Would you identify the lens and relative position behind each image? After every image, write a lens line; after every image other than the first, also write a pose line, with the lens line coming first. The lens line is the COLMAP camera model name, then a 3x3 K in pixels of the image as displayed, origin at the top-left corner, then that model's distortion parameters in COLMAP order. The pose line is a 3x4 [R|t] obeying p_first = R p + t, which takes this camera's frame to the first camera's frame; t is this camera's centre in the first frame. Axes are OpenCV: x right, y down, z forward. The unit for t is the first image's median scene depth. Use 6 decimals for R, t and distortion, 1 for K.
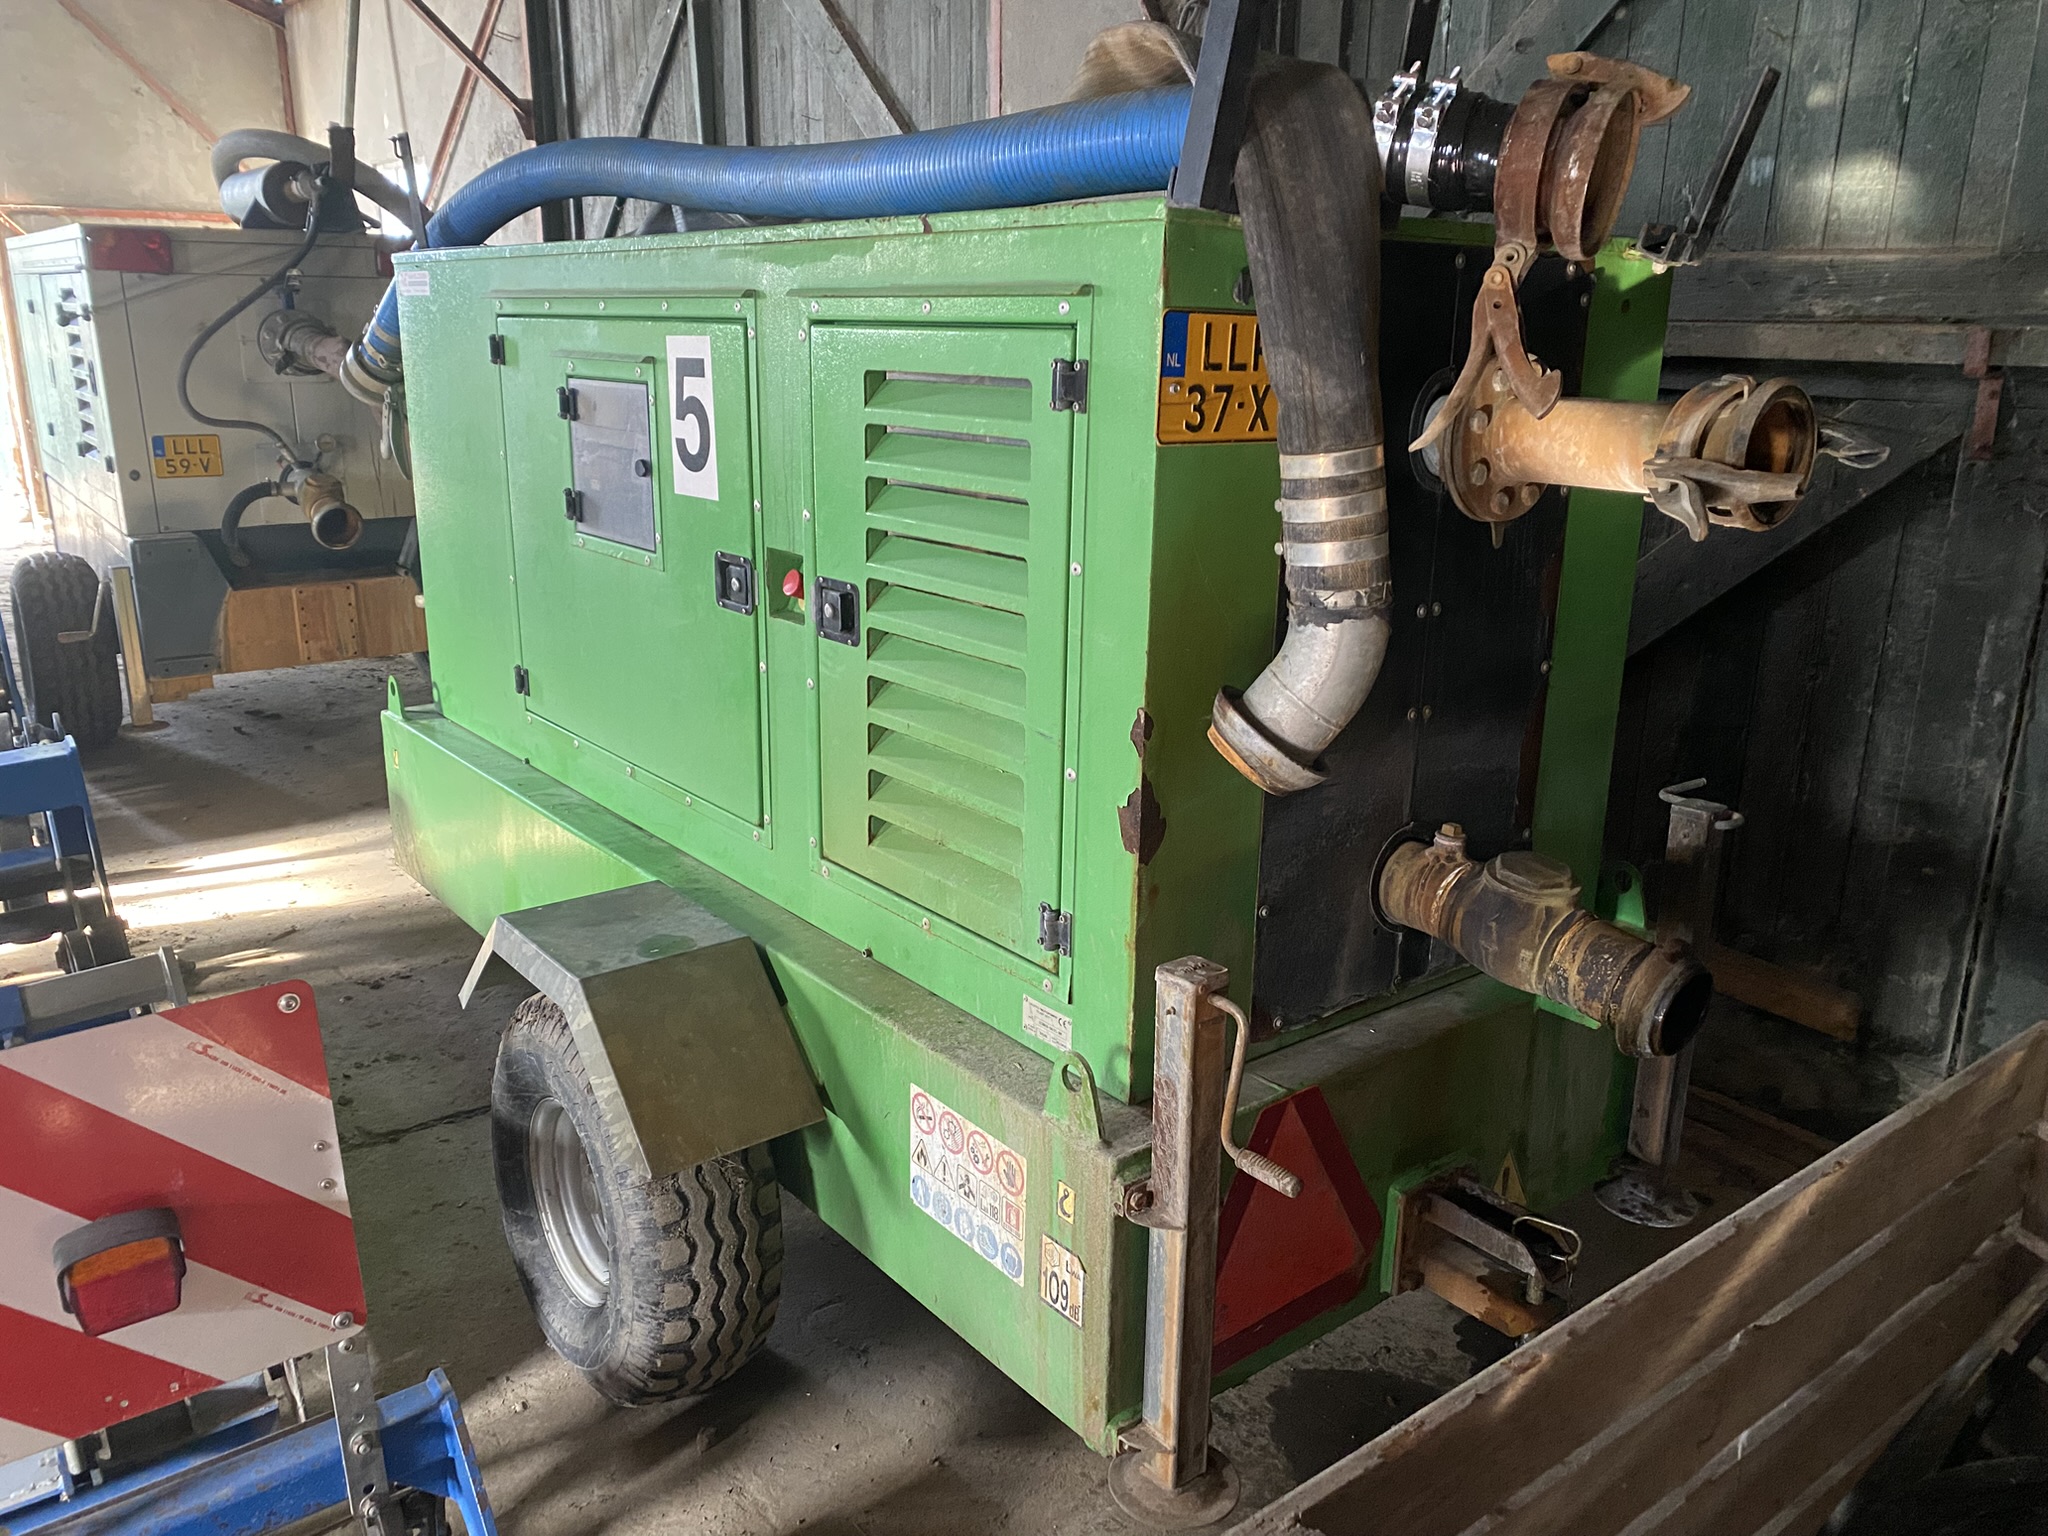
lens RADIAL K [[1564.1, 0, 1027.8], [0, 1564.1, 766.9], [0, 0, 1]] dist [0.064972, -0.065624]
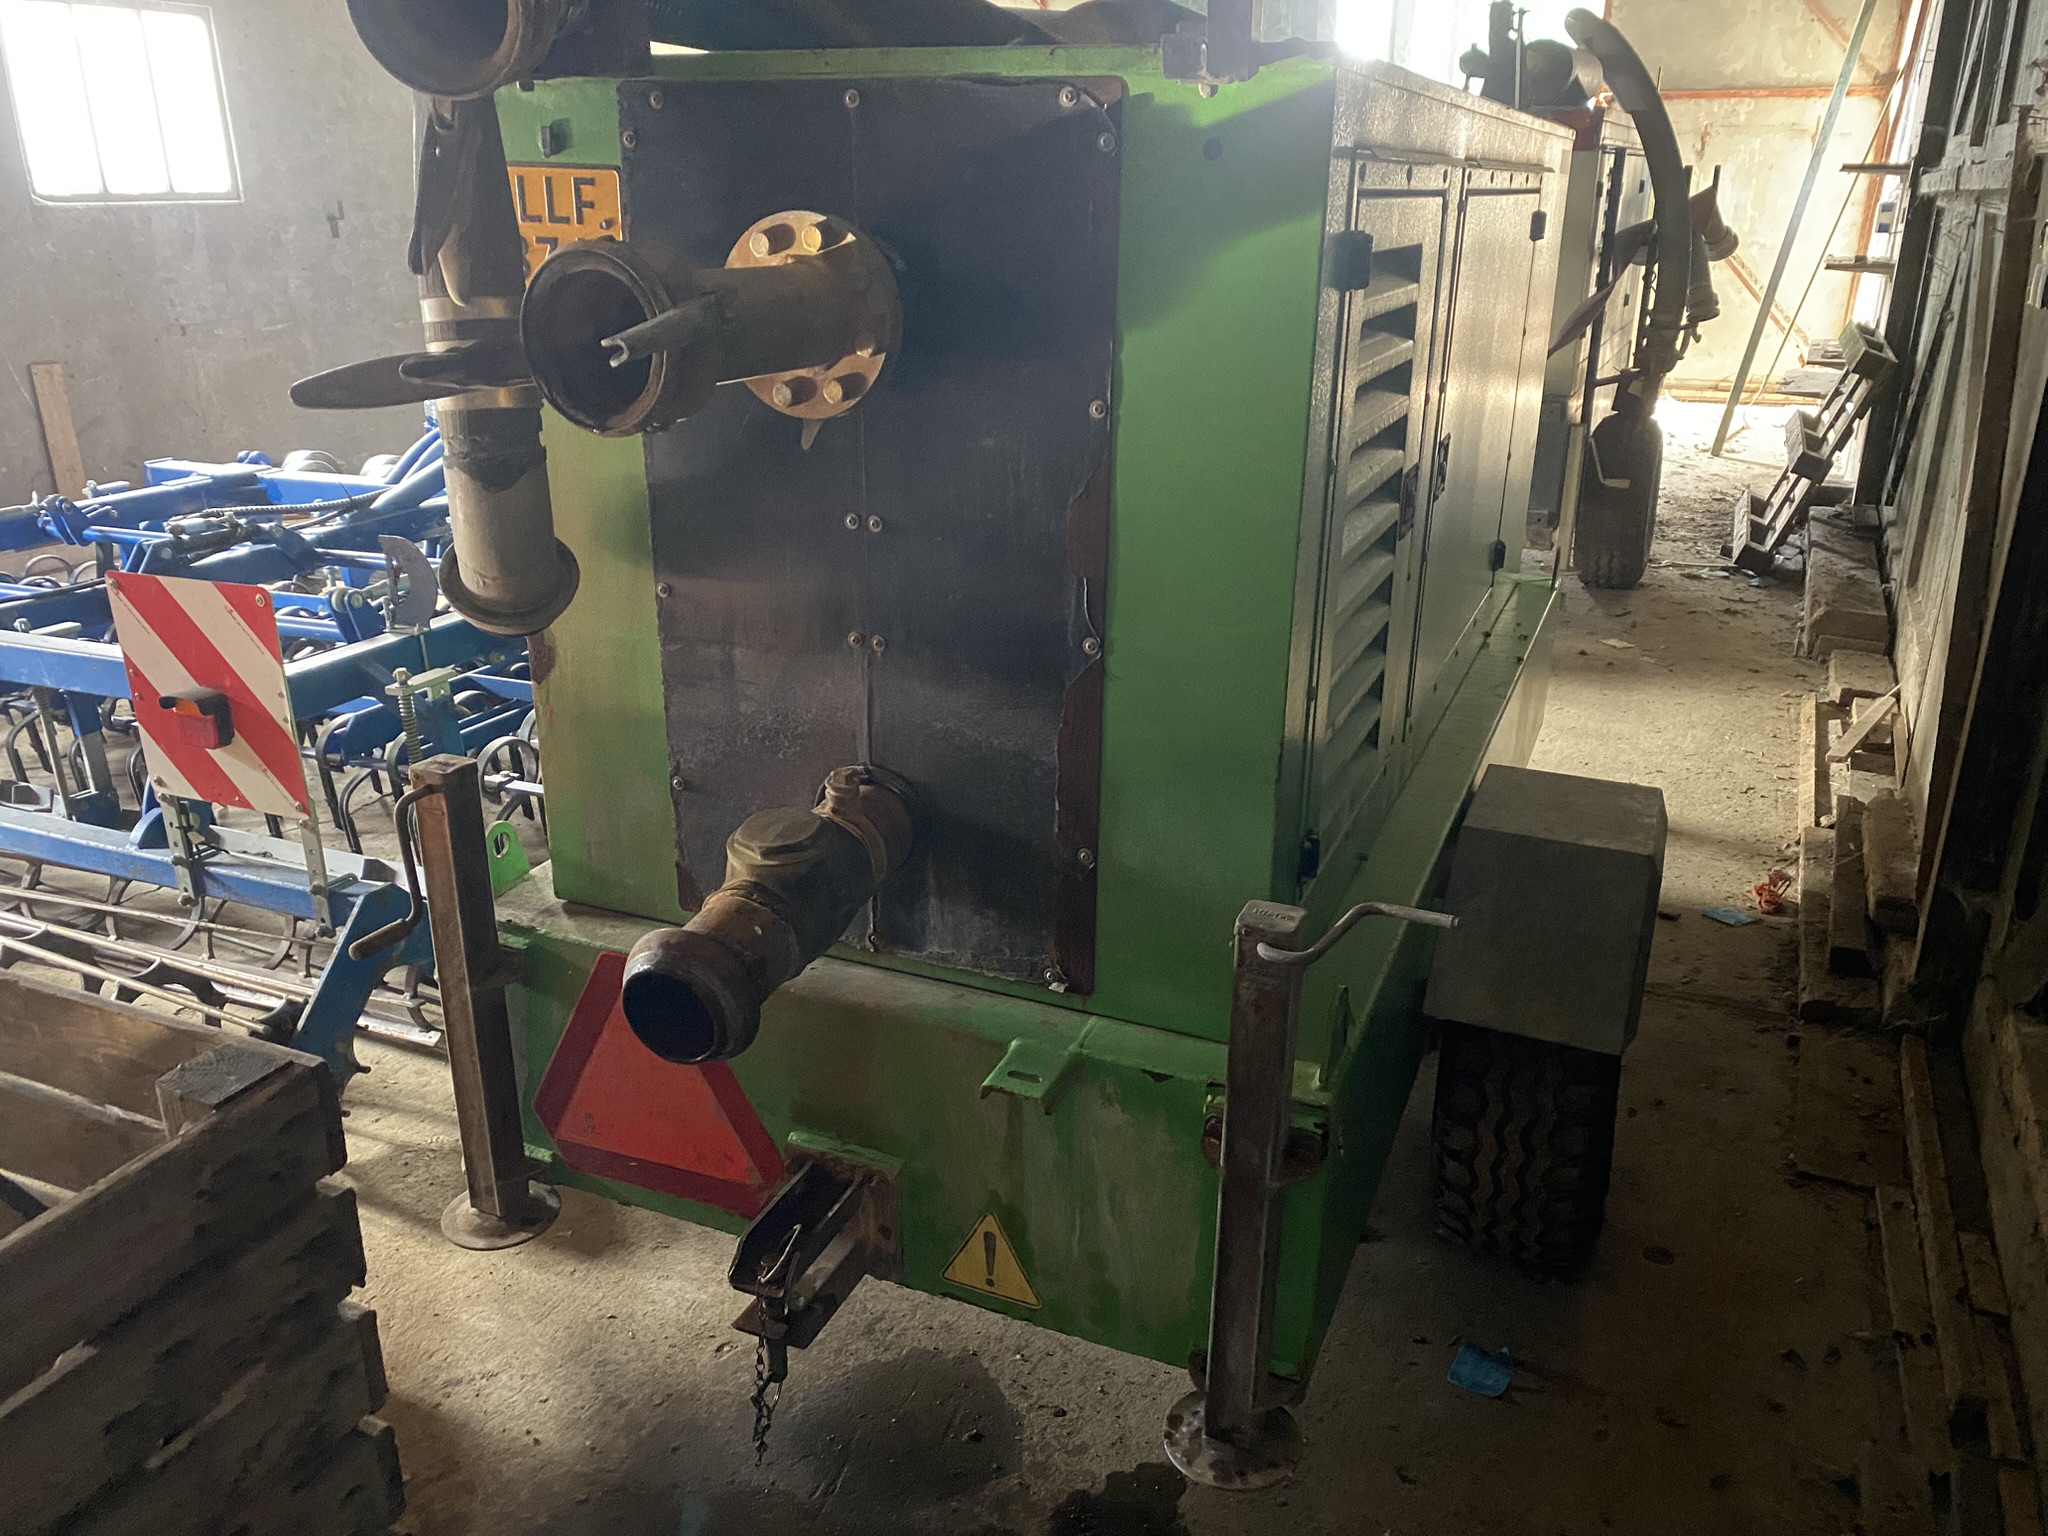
lens RADIAL K [[1564.1, 0, 1023.2], [0, 1564.1, 778.7], [0, 0, 1]] dist [0.064972, -0.065624]
pose [[0.473572, 0.302223, -0.827279, 0.936797], [-0.241629, 0.947827, 0.207943, -0.148553], [0.846962, 0.101419, 0.521890, 0.571072]]
